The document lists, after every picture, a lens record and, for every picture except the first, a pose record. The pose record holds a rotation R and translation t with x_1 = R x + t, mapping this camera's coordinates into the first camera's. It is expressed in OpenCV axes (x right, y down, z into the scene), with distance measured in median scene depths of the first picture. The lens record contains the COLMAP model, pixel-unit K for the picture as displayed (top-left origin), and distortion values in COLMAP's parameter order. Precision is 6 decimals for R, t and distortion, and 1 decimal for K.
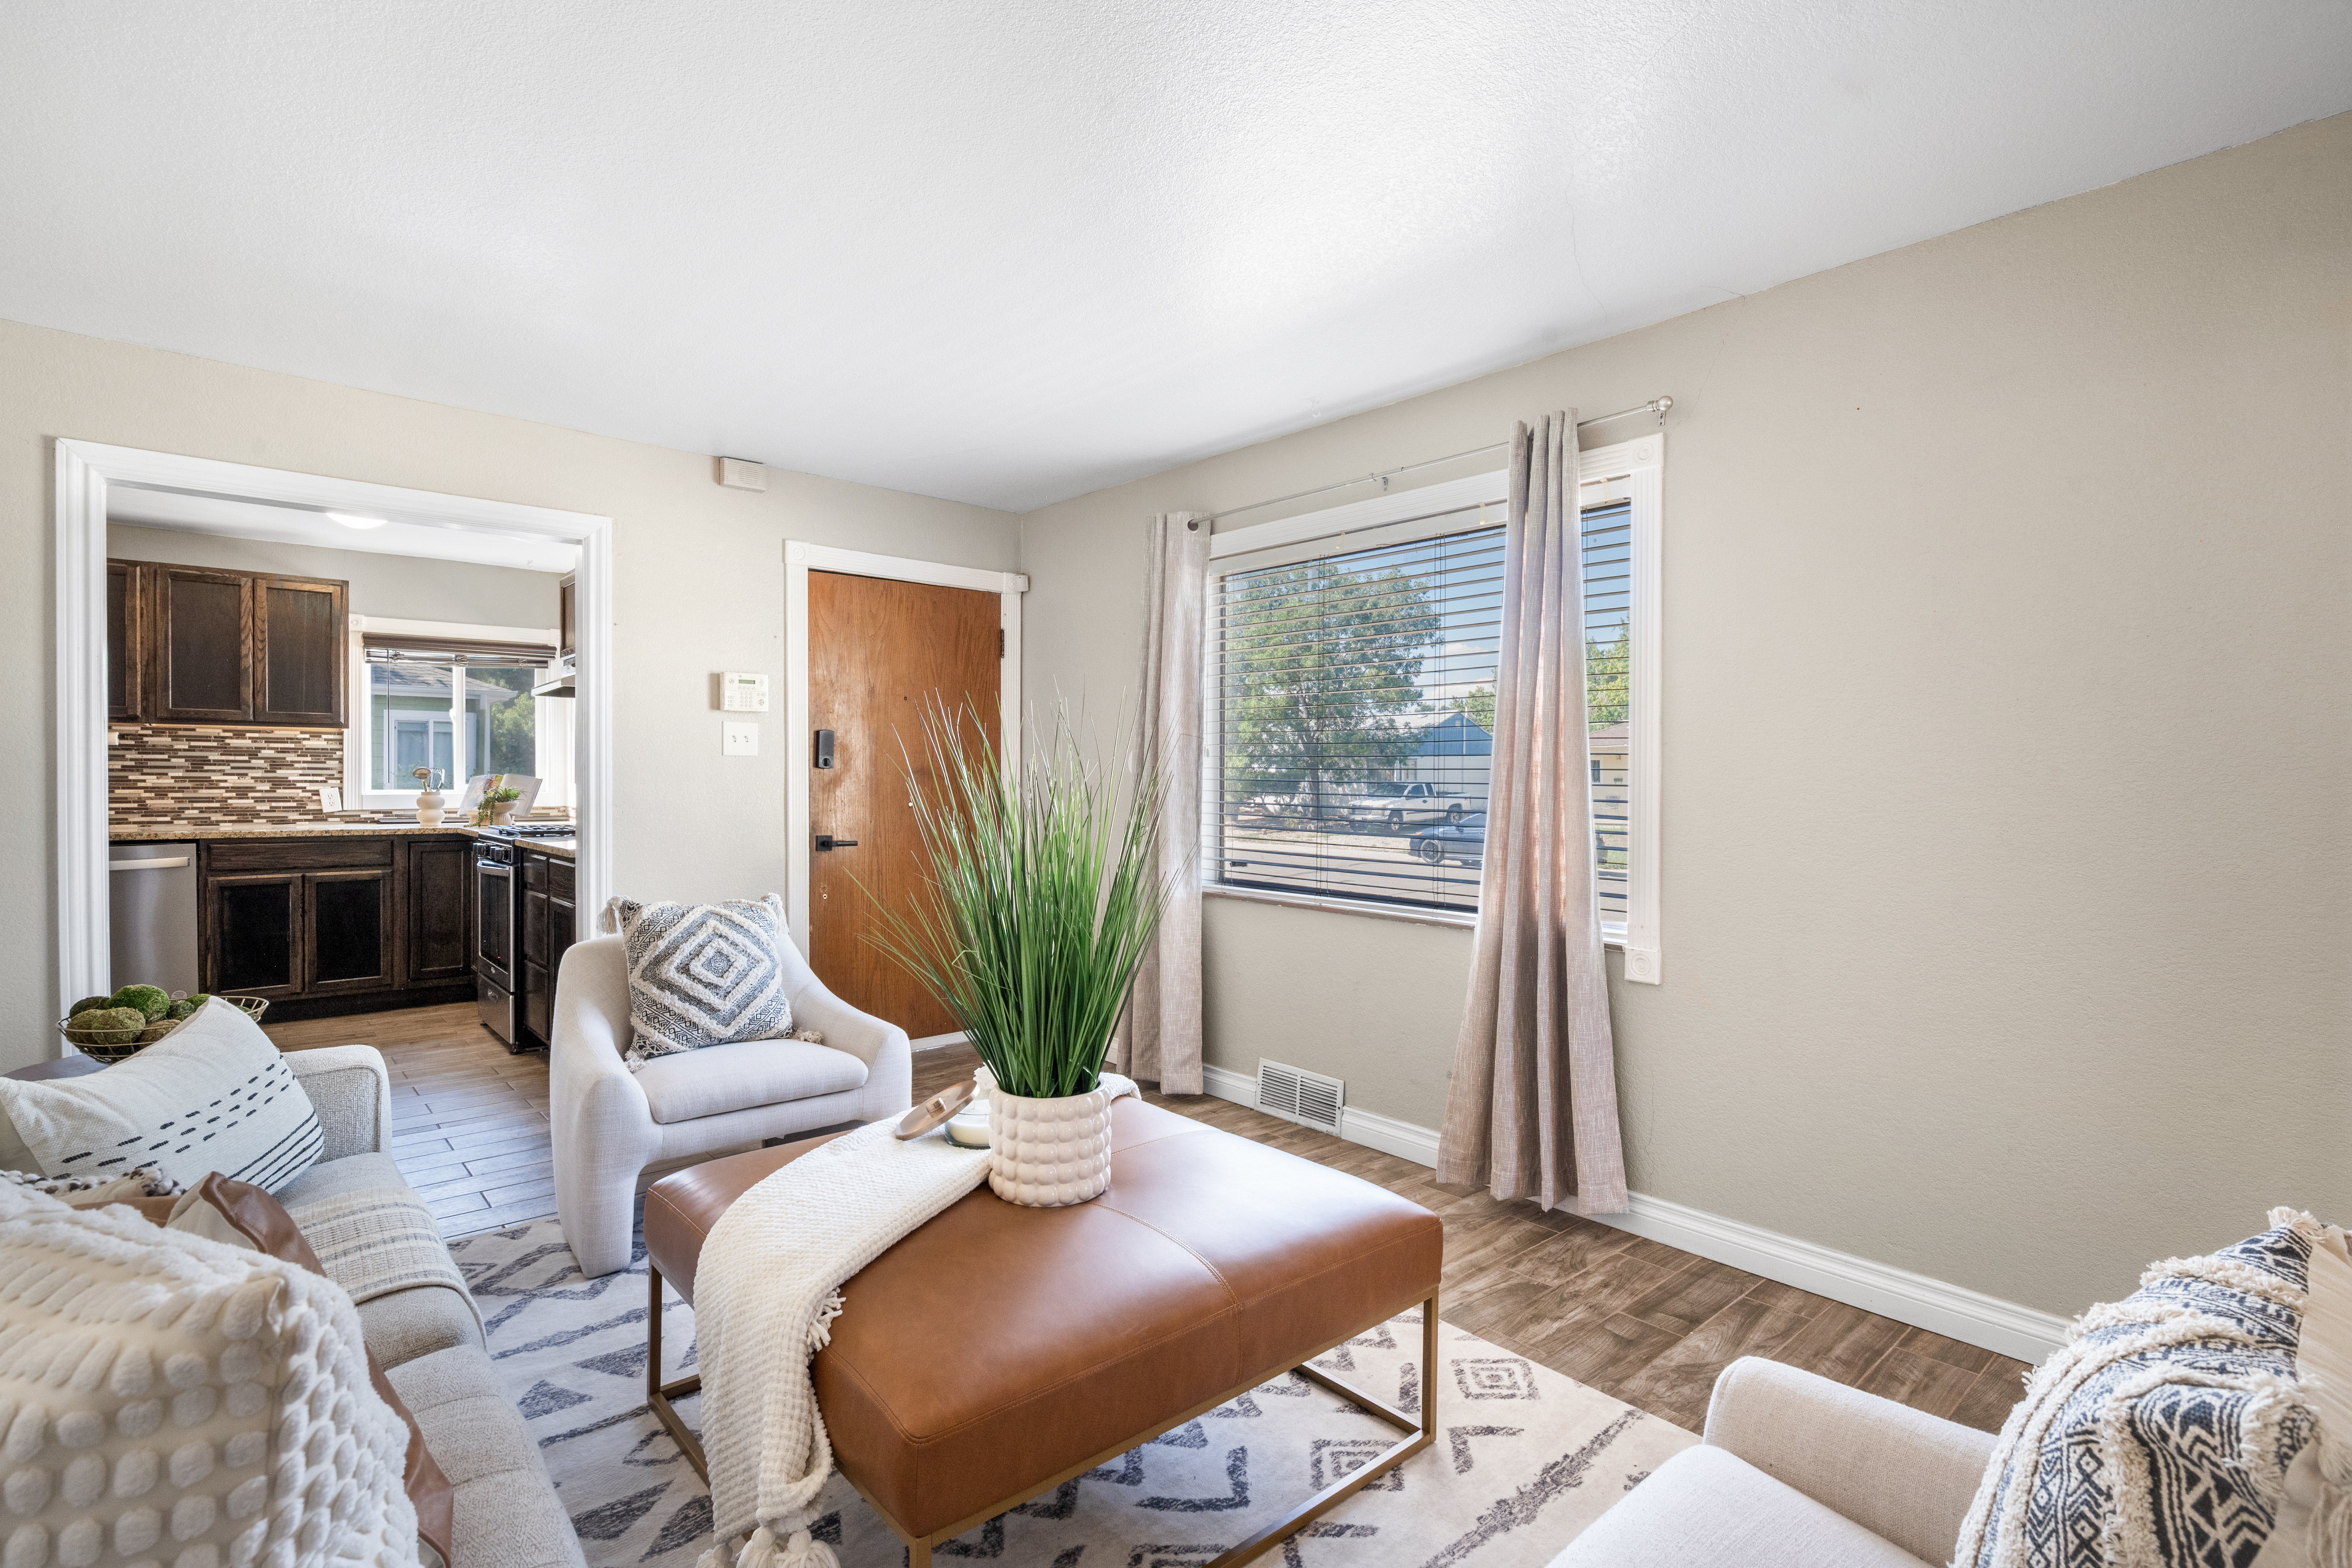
lens RADIAL K [[1126.8, 0, 1176.0], [0, 1126.8, 784.0], [0, 0, 1]] dist [0.000224, 0.000120]
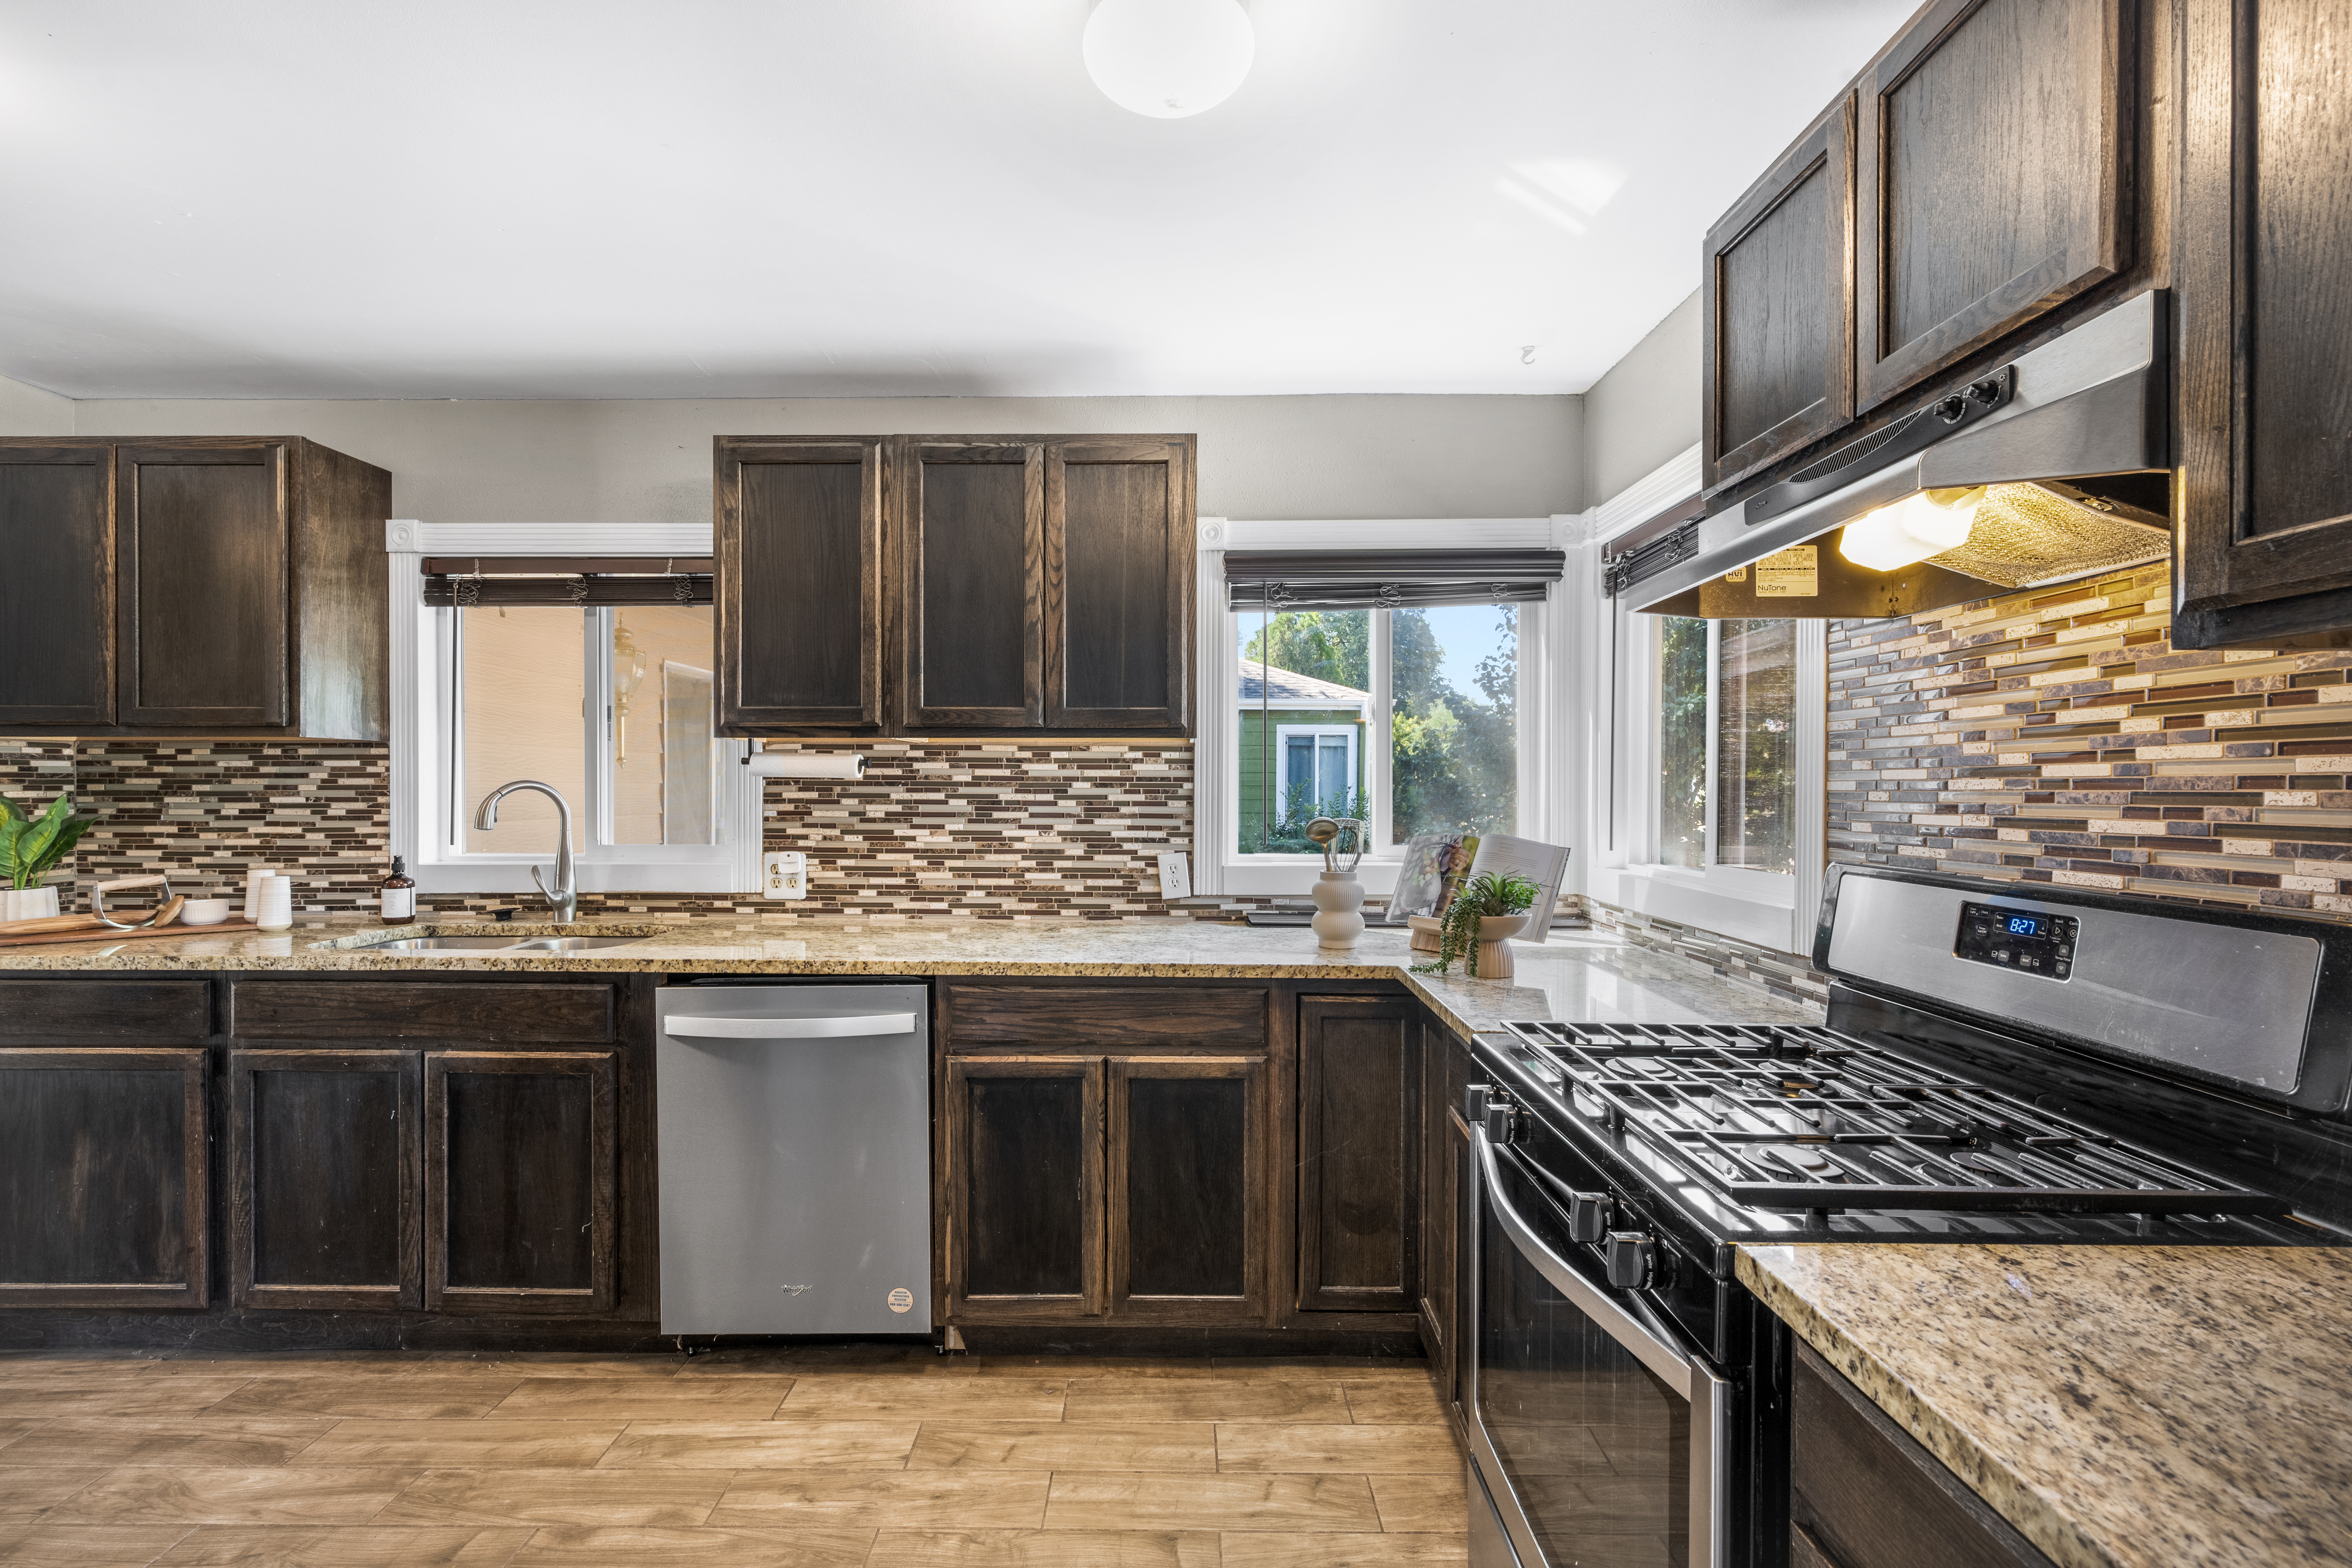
lens RADIAL K [[1066.4, 0, 1176.0], [0, 1066.4, 784.0], [0, 0, 1]] dist [-0.022879, -0.000149]
pose [[0.756982, -0.000796, -0.653435, -0.447613], [-0.001890, 0.999992, -0.003407, -0.028168], [0.653433, 0.003814, 0.756975, 0.657663]]
